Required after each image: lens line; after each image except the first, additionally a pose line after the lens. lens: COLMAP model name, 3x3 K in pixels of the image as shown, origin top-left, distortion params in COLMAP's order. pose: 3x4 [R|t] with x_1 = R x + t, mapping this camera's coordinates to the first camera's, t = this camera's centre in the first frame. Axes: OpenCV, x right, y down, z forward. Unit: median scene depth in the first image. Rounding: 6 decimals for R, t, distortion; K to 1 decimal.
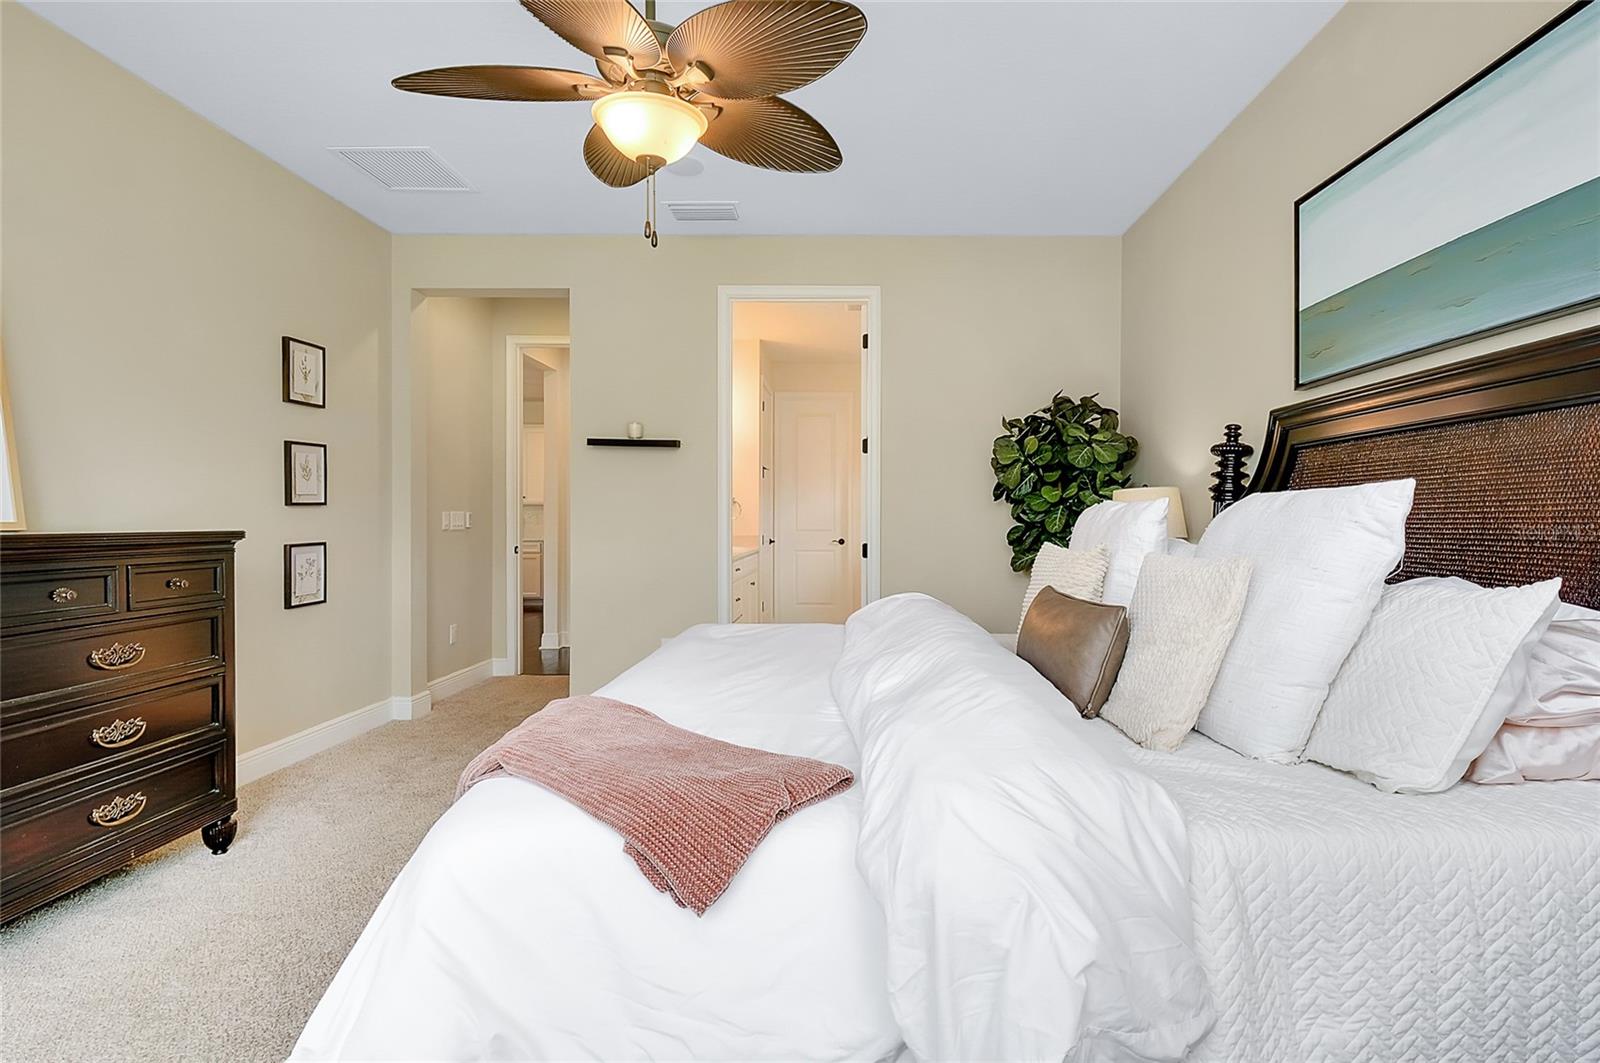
lens RADIAL K [[718.9, 0, 804.9], [0, 718.9, 518.0], [0, 0, 1]] dist [-0.000684, -0.000164]
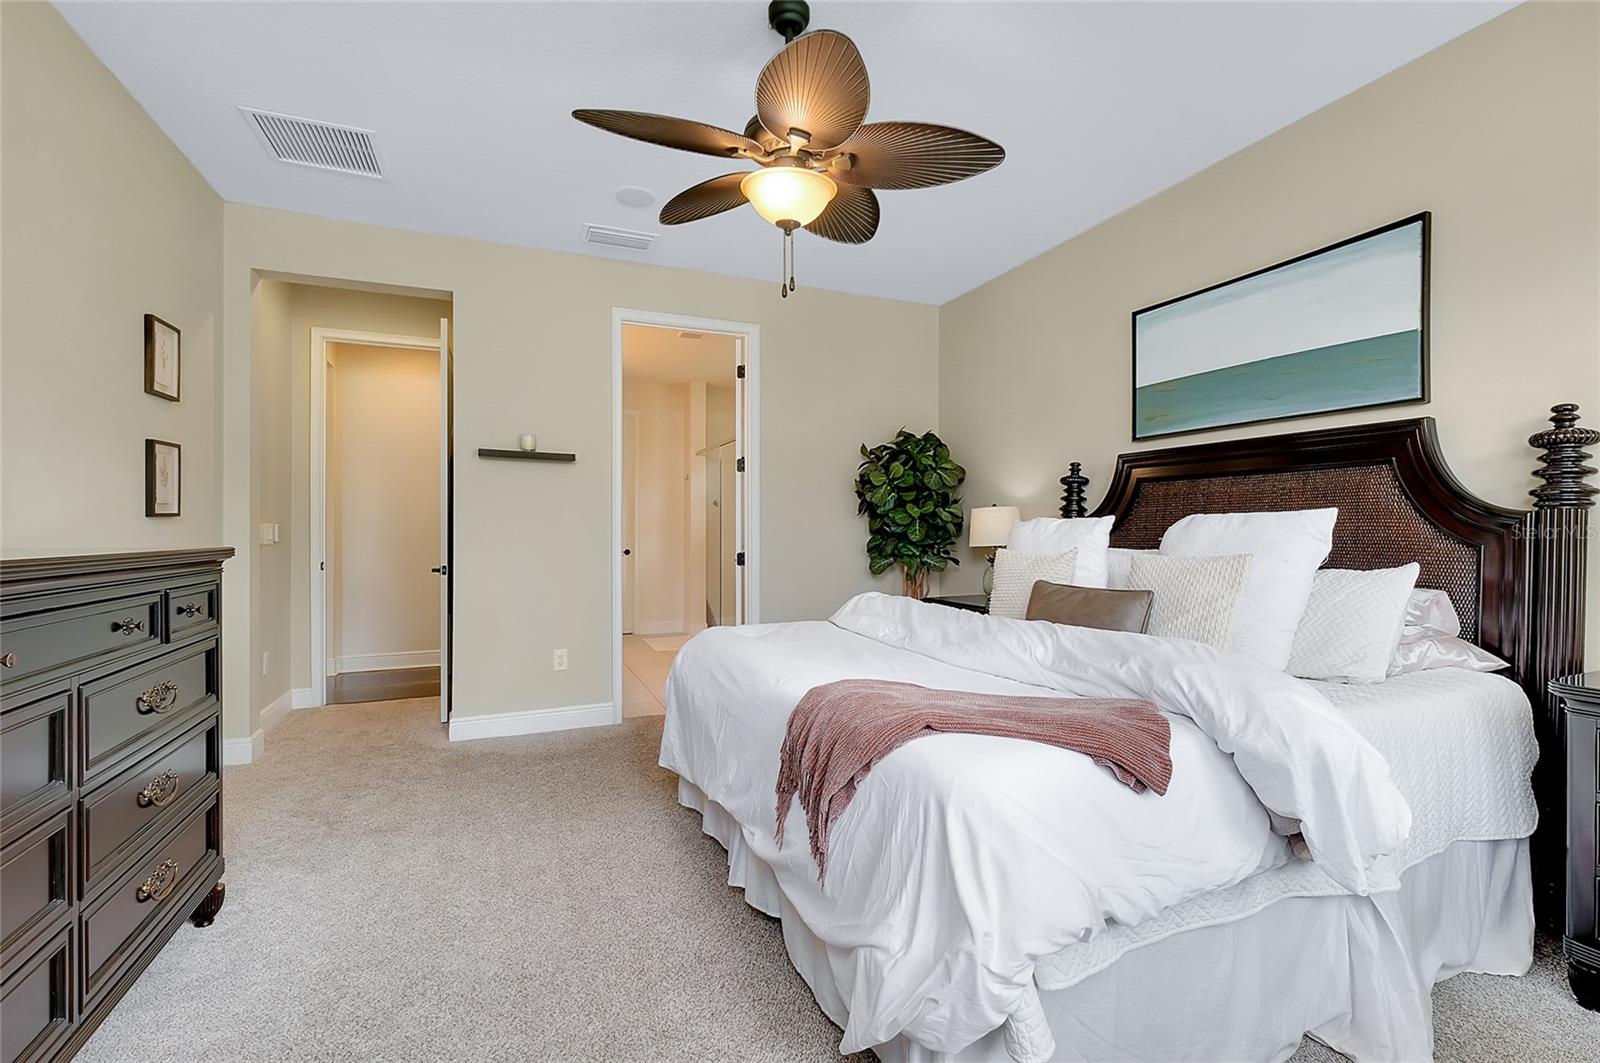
lens RADIAL K [[676.3, 0, 796.3], [0, 676.3, 525.9], [0, 0, 1]] dist [0.011784, 0.000025]
pose [[0.927792, -0.000645, 0.373098, -0.315587], [0.002209, 0.999990, -0.003764, -0.002648], [-0.373092, 0.004316, 0.927784, -0.013723]]
